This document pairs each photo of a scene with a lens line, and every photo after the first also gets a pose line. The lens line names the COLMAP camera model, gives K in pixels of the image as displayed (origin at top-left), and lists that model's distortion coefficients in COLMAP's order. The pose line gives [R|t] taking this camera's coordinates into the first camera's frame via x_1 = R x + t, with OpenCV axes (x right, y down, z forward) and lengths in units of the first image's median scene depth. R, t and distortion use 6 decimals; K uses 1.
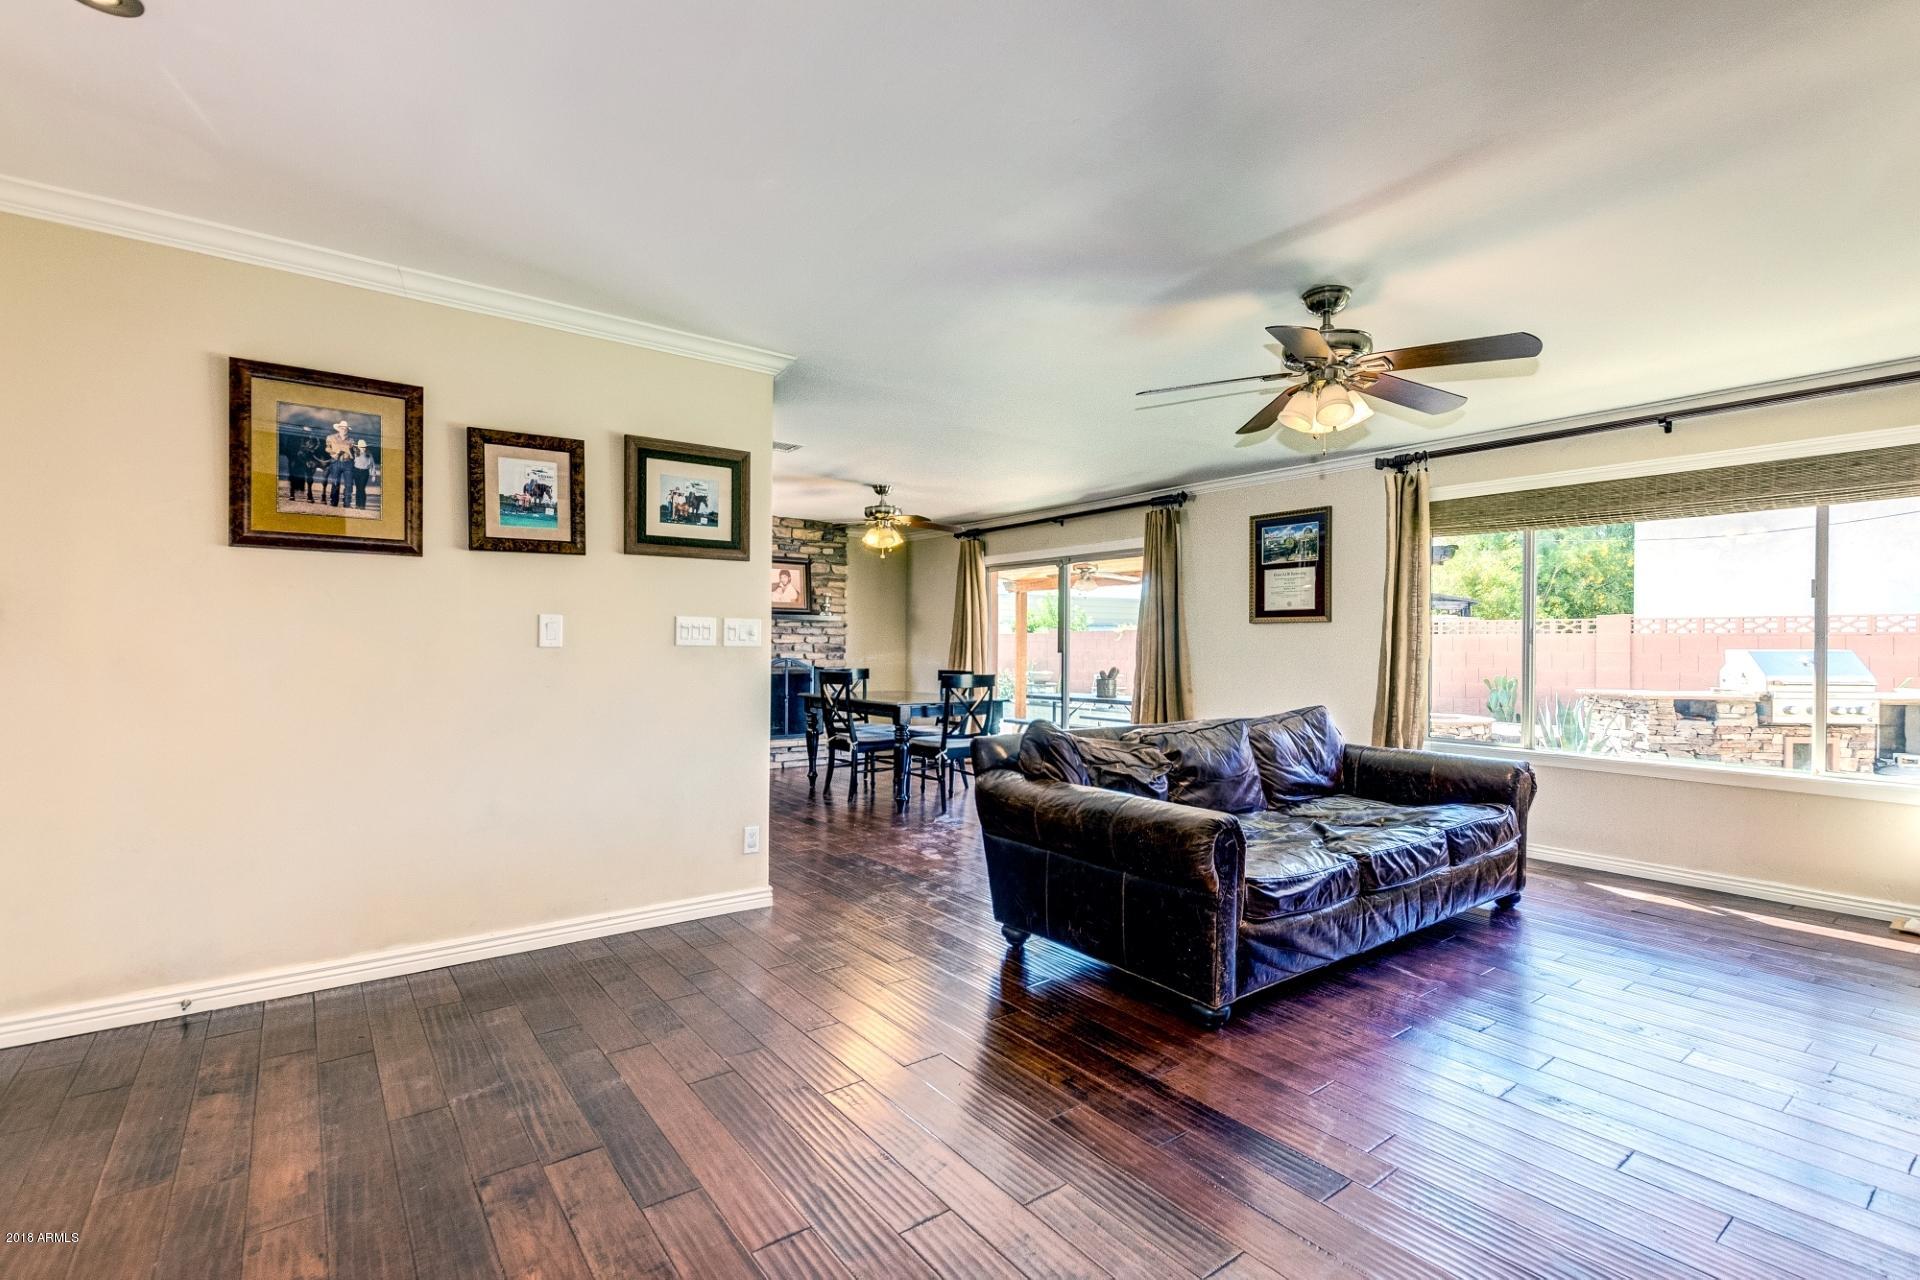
lens RADIAL K [[875.6, 0, 957.9], [0, 875.6, 649.4], [0, 0, 1]] dist [0.010312, -0.003466]
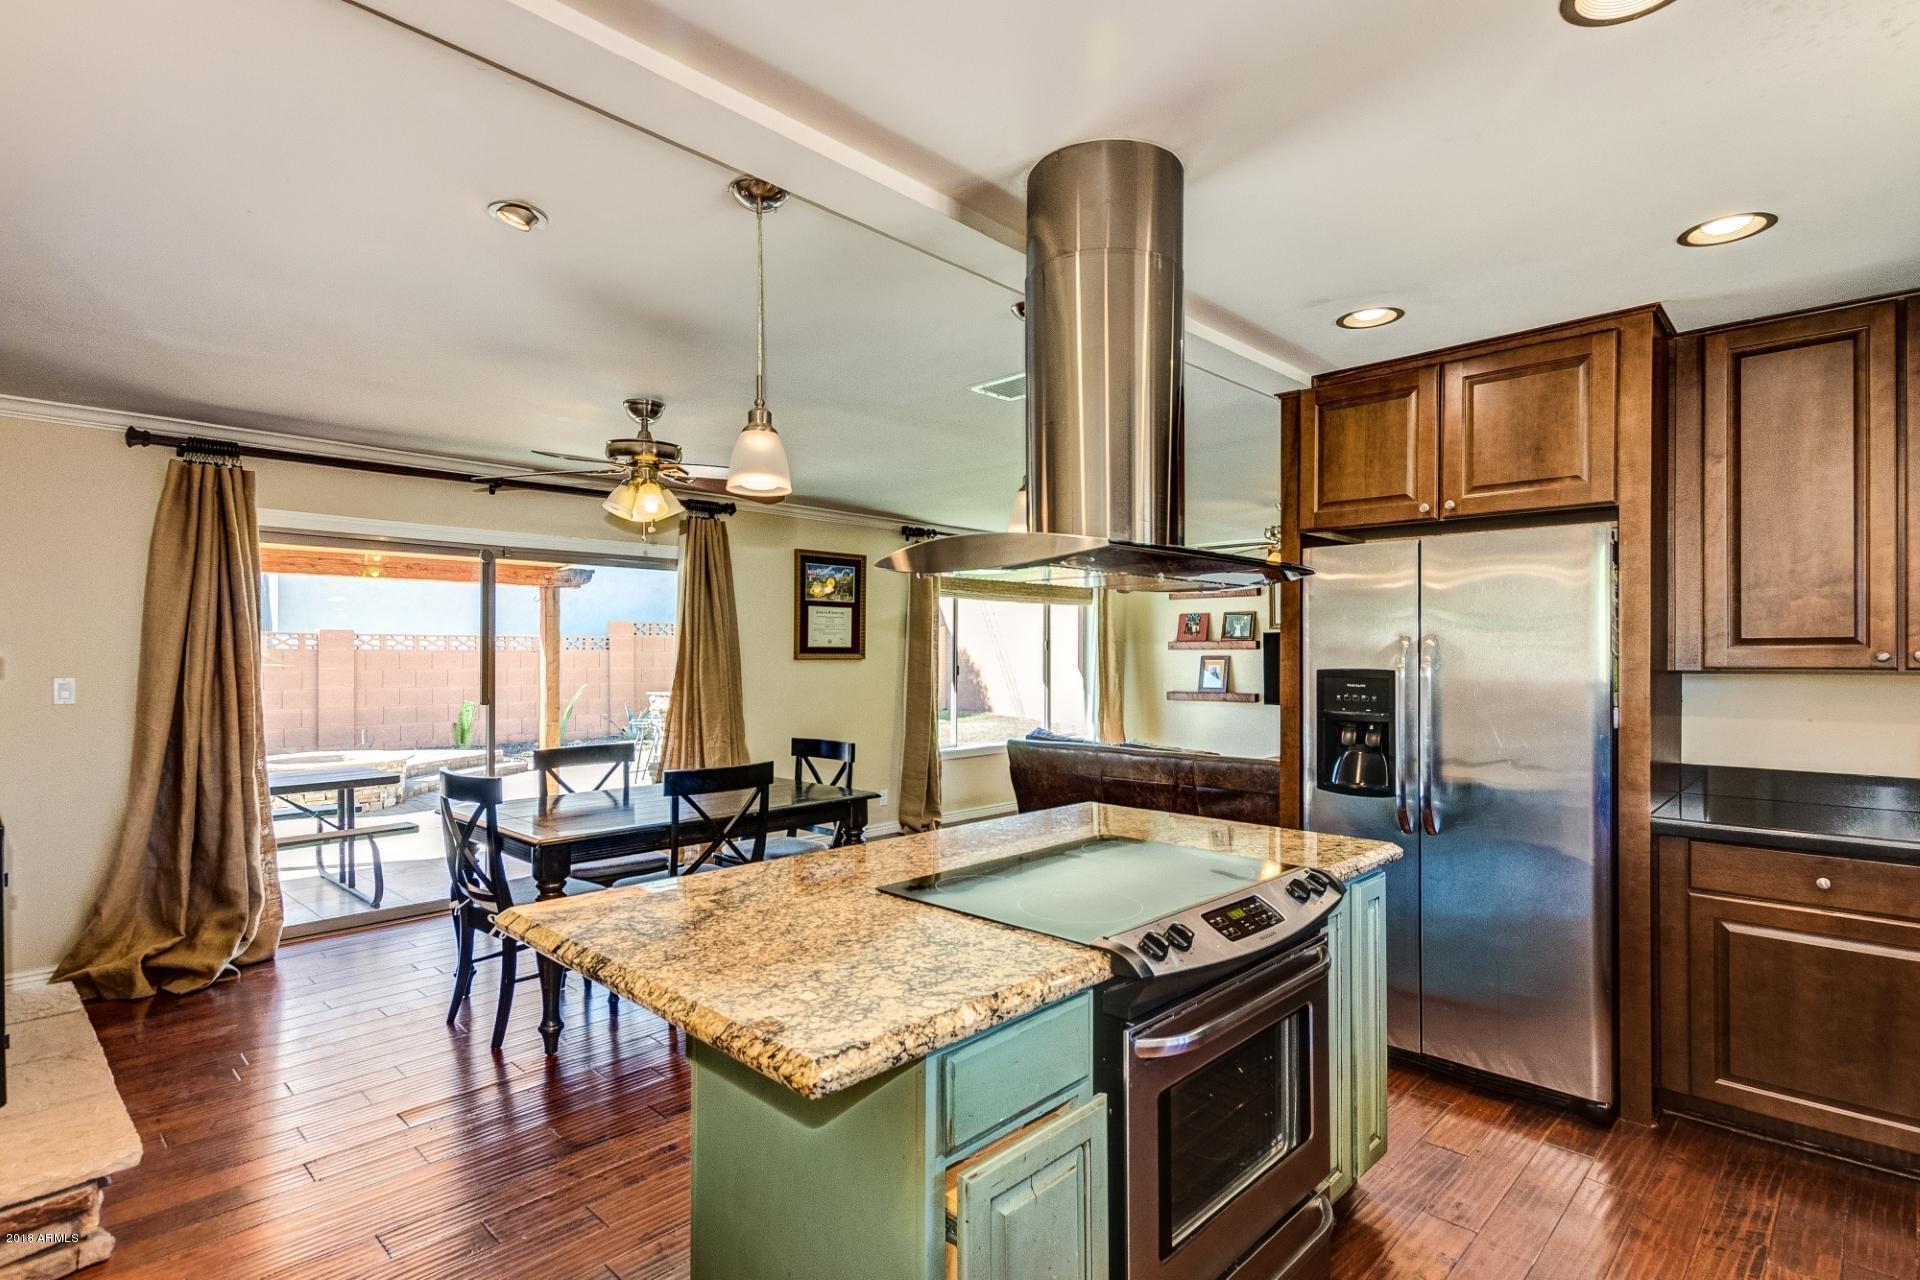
lens RADIAL K [[962.6, 0, 979.0], [0, 962.6, 642.3], [0, 0, 1]] dist [0.010937, -0.001529]
pose [[-0.176704, -0.000186, 0.984264, -0.722399], [0.002045, 0.999998, 0.000556, -0.047640], [-0.984262, 0.002111, -0.176704, 0.959346]]
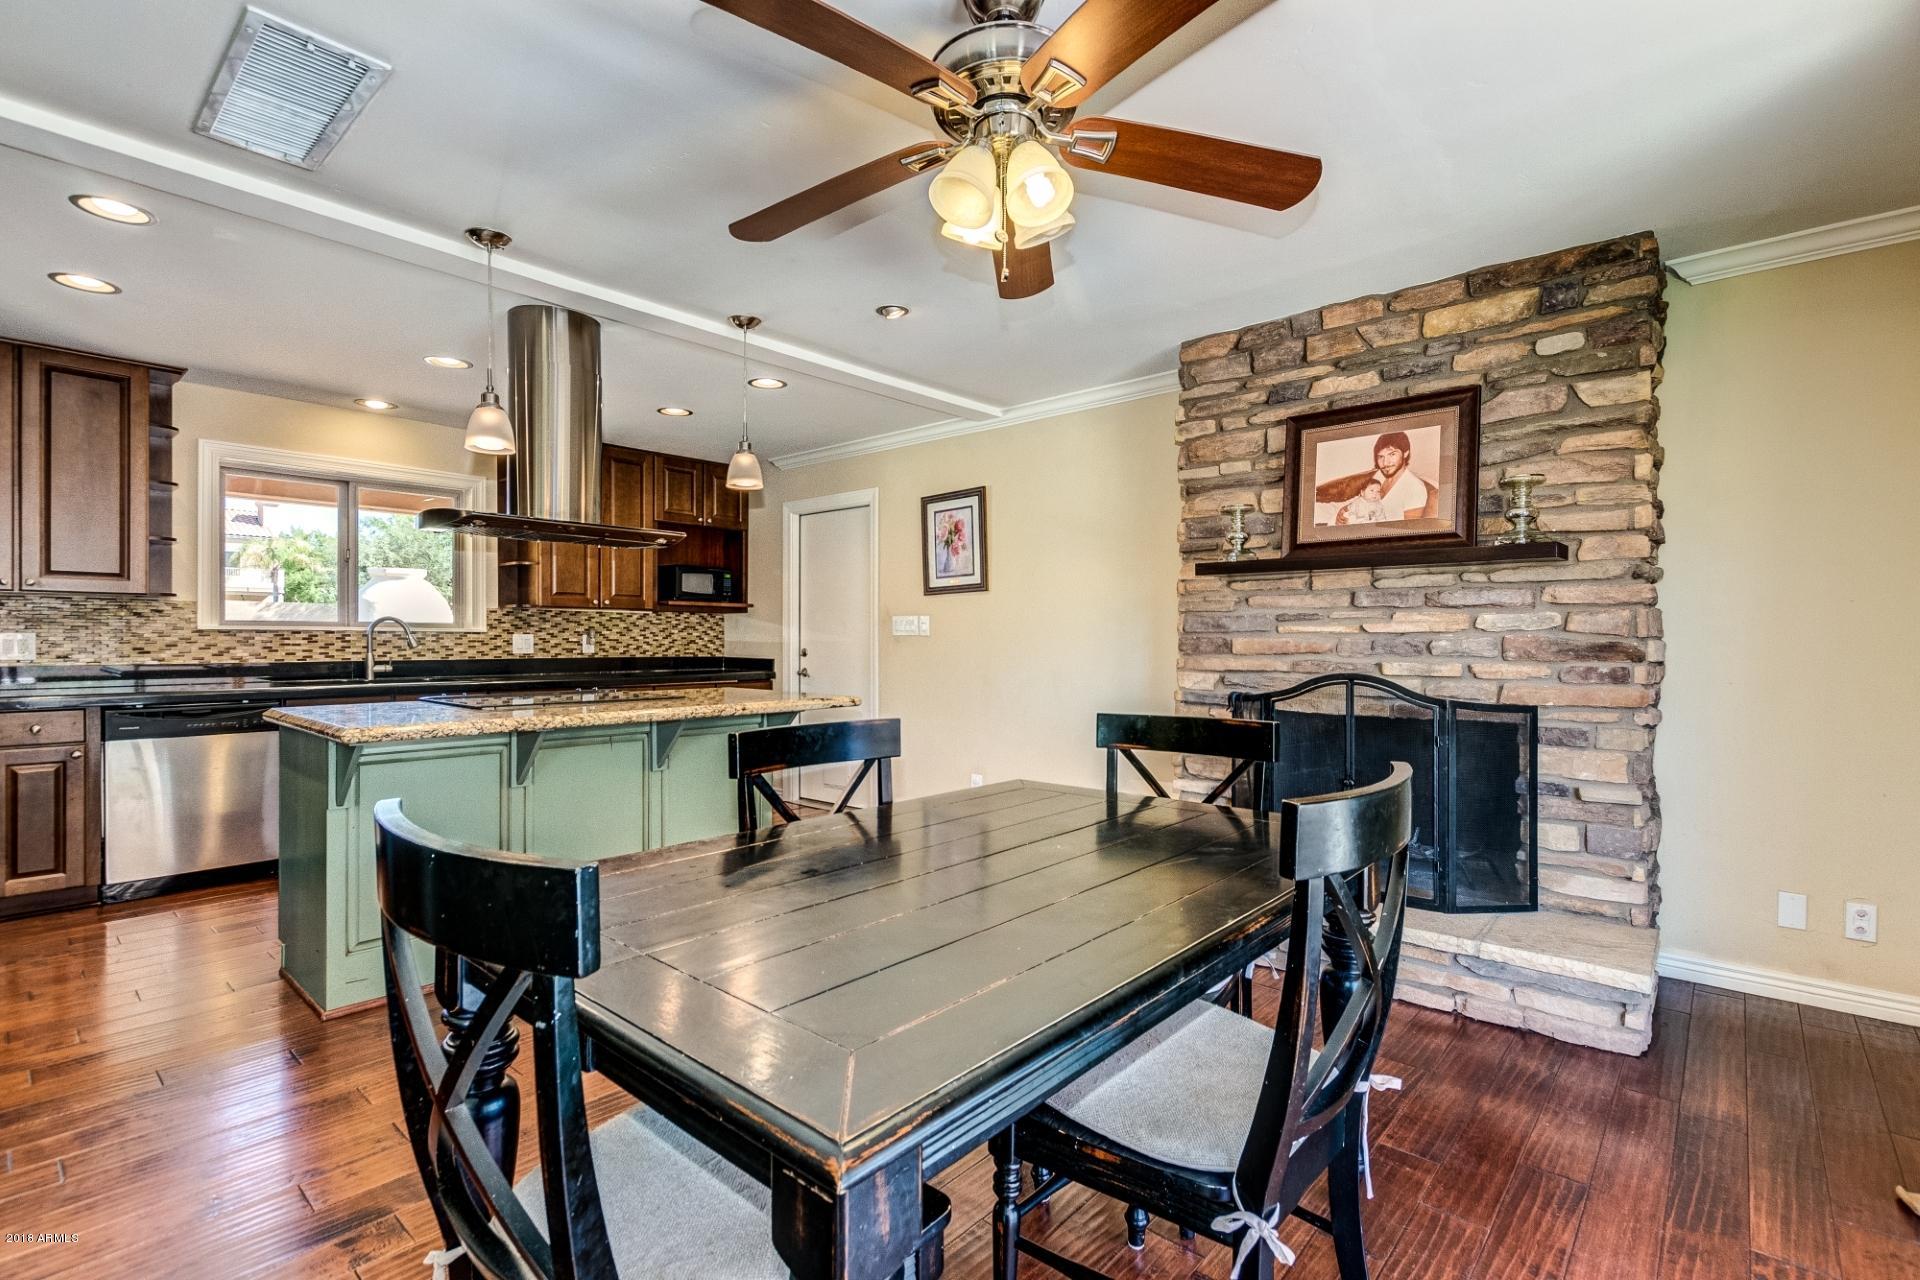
lens RADIAL K [[875.6, 0, 965.7], [0, 875.6, 641.5], [0, 0, 1]] dist [0.010312, -0.003466]
pose [[0.213868, -0.005924, -0.976845, 0.161401], [-0.003351, 0.999971, -0.006798, -0.000845], [0.976857, 0.004727, 0.213842, 0.992001]]
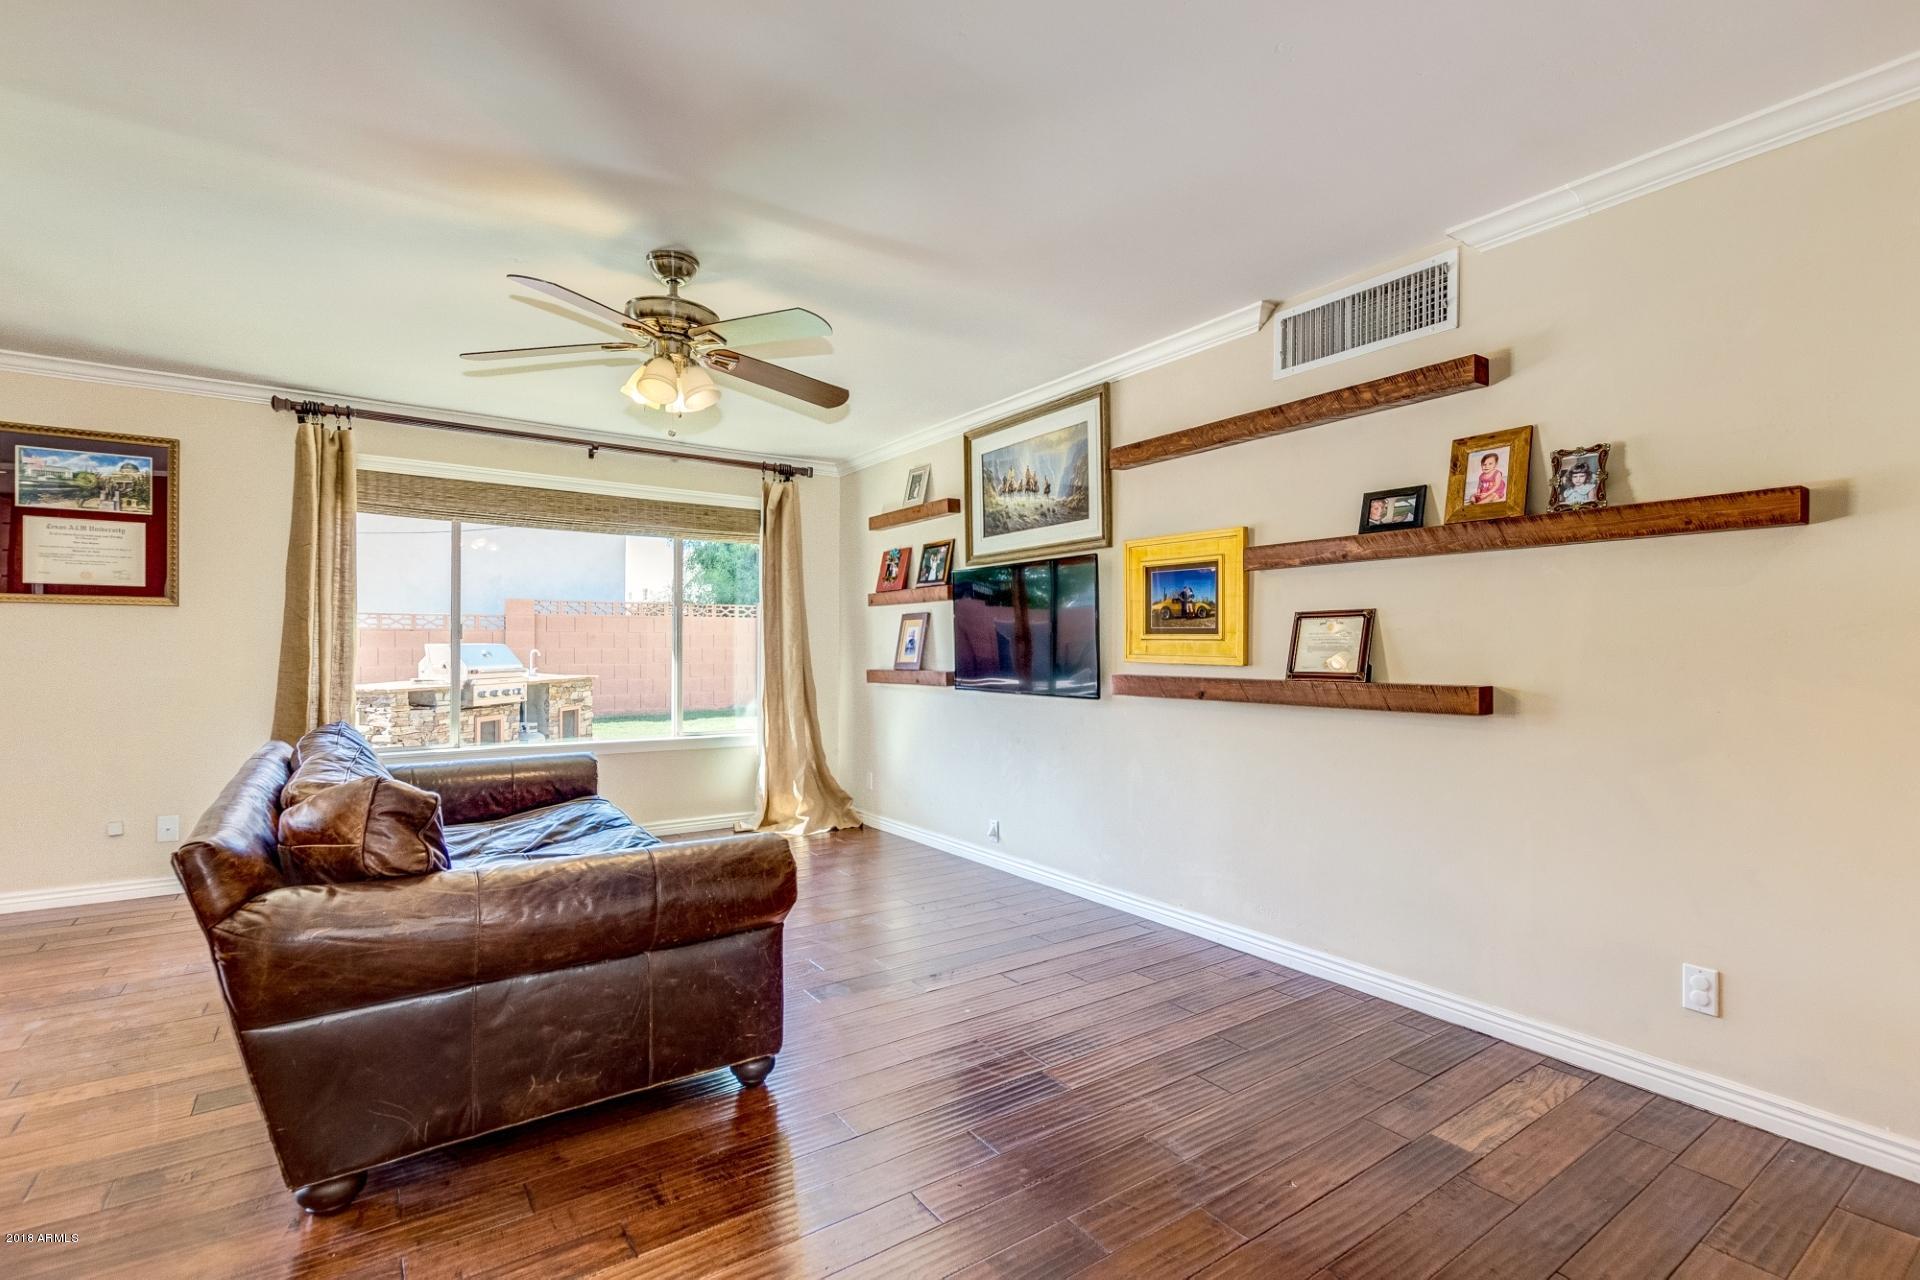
lens RADIAL K [[875.6, 0, 998.5], [0, 875.6, 630.8], [0, 0, 1]] dist [0.010312, -0.003466]
pose [[0.023680, 0.011069, 0.999658, -0.232154], [0.002452, 0.999935, -0.011130, -0.001879], [-0.999717, 0.002715, 0.023652, 0.296285]]
